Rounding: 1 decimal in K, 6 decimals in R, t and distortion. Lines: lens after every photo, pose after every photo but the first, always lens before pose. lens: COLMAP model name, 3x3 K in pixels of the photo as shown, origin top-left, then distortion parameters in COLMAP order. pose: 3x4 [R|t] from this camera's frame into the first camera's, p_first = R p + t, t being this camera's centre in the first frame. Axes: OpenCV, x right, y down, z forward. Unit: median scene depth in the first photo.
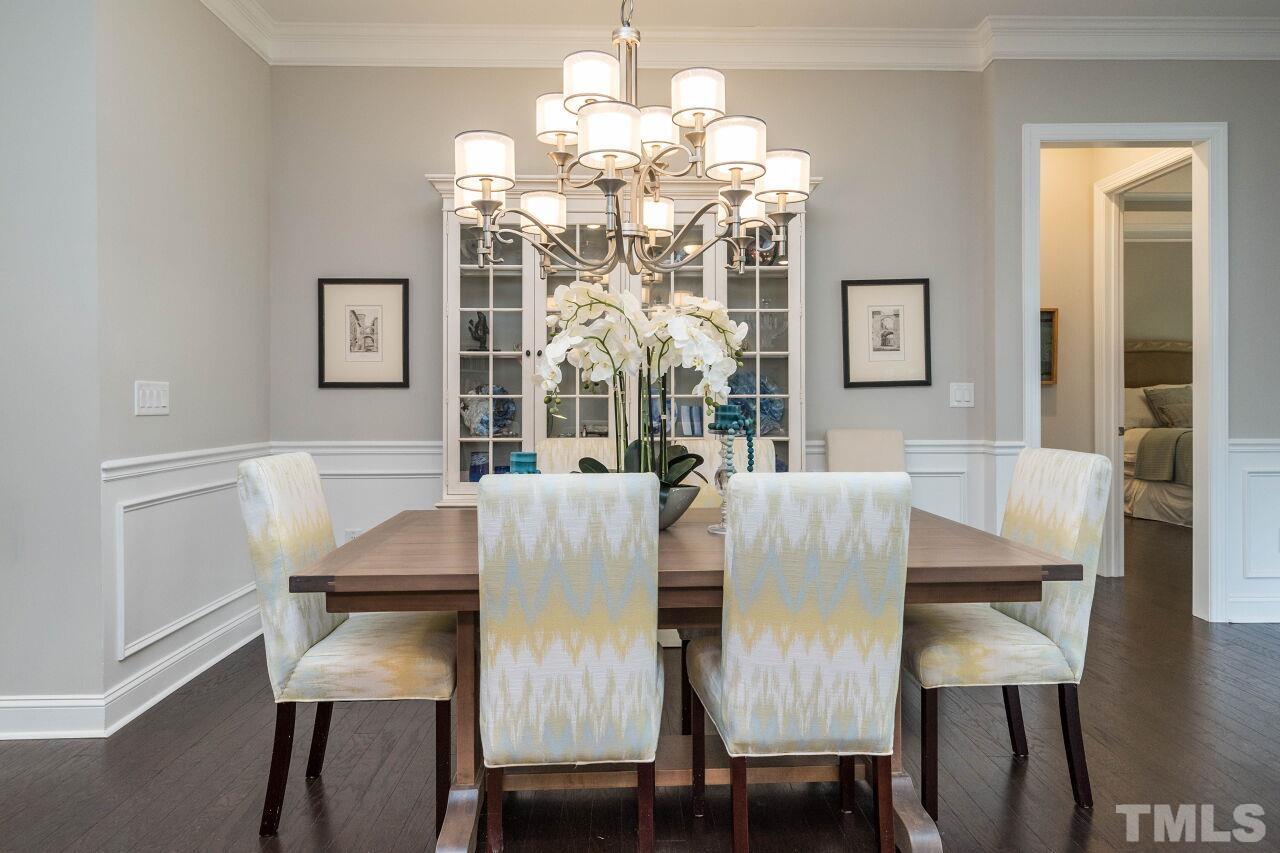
lens RADIAL K [[809.4, 0, 653.7], [0, 809.4, 401.1], [0, 0, 1]] dist [0.020637, -0.001700]
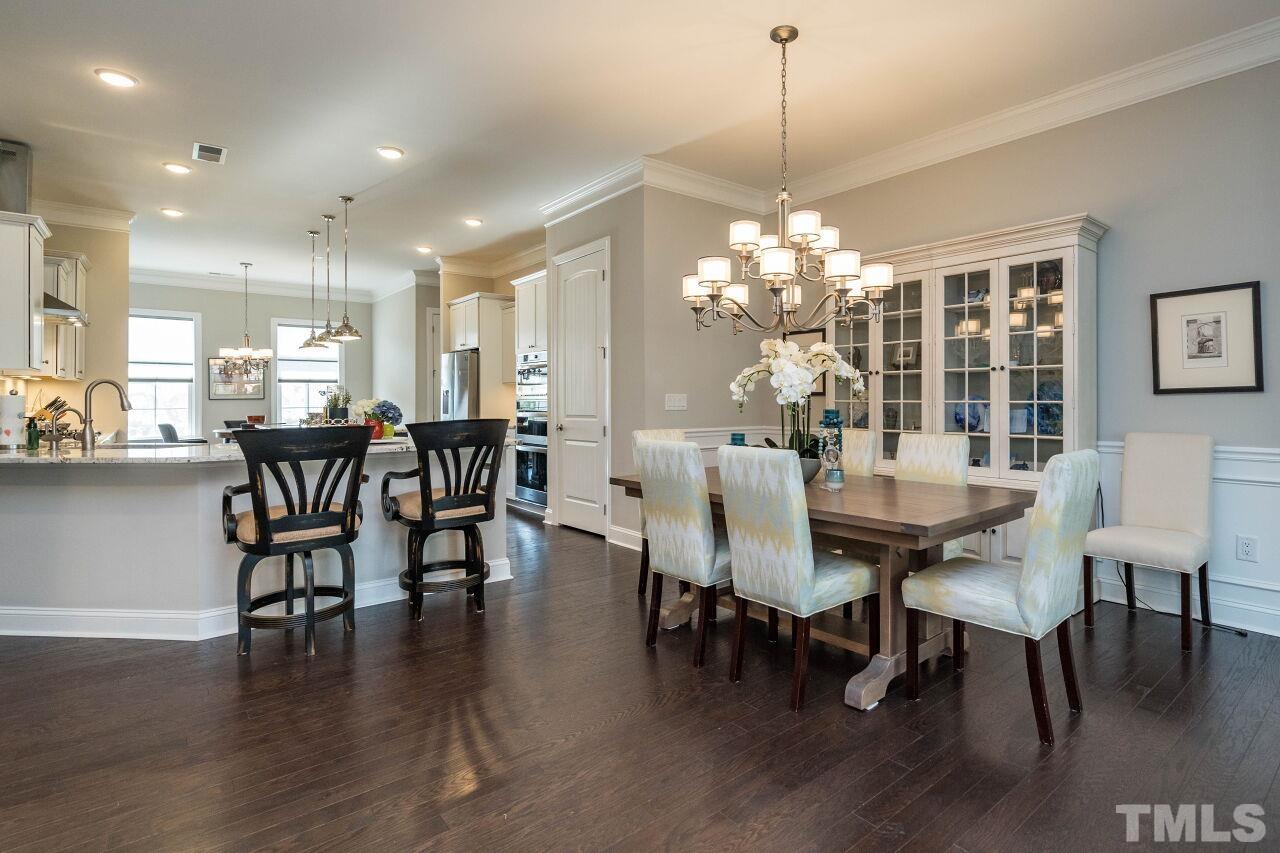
lens RADIAL K [[628.5, 0, 670.0], [0, 628.5, 396.2], [0, 0, 1]] dist [-0.004953, 0.001723]
pose [[0.611643, -0.006957, -0.791104, 0.512694], [-0.002482, 0.999940, -0.010713, -0.004239], [0.791130, 0.008516, 0.611588, -0.007745]]
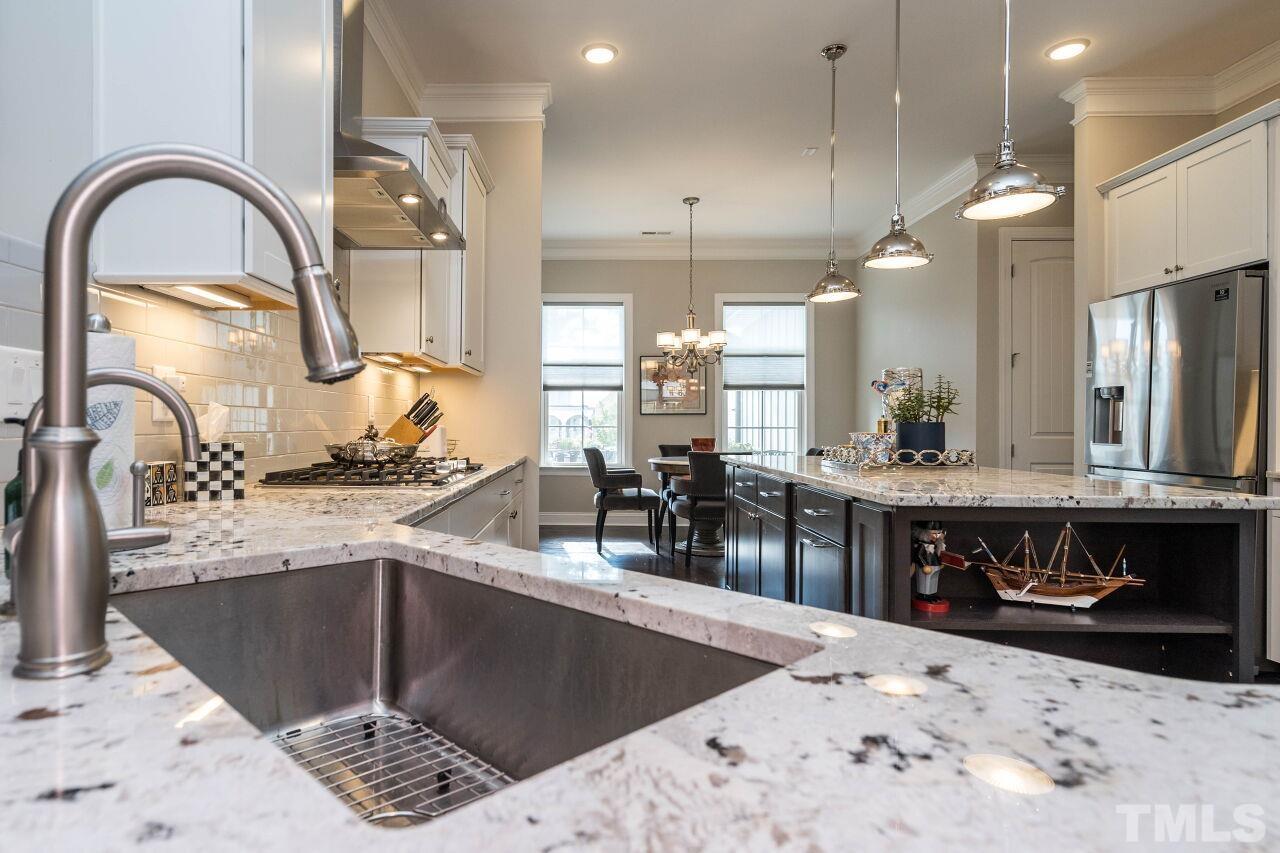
lens RADIAL K [[708.3, 0, 567.9], [0, 708.3, 421.9], [0, 0, 1]] dist [0.000446, 0.001065]
pose [[-0.062854, -0.003619, -0.998016, -0.523614], [-0.010655, 0.999939, -0.002955, 0.015620], [0.997966, 0.010448, -0.062889, -0.010794]]
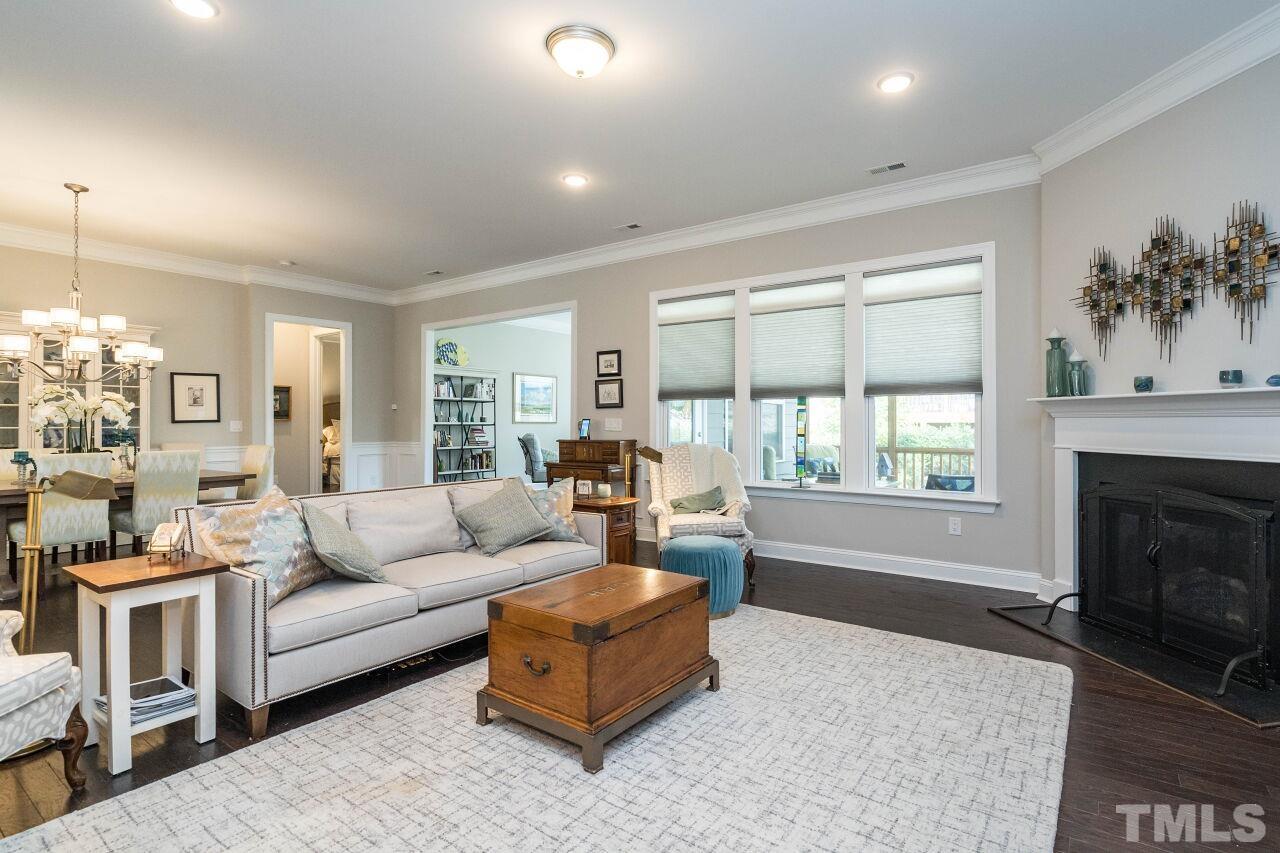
lens RADIAL K [[628.5, 0, 676.8], [0, 628.5, 414.4], [0, 0, 1]] dist [-0.004953, 0.001723]
pose [[0.600385, 0.009763, 0.799652, -0.284804], [0.005748, 0.999847, -0.016523, -0.005342], [-0.799690, 0.014516, 0.600237, -1.046486]]
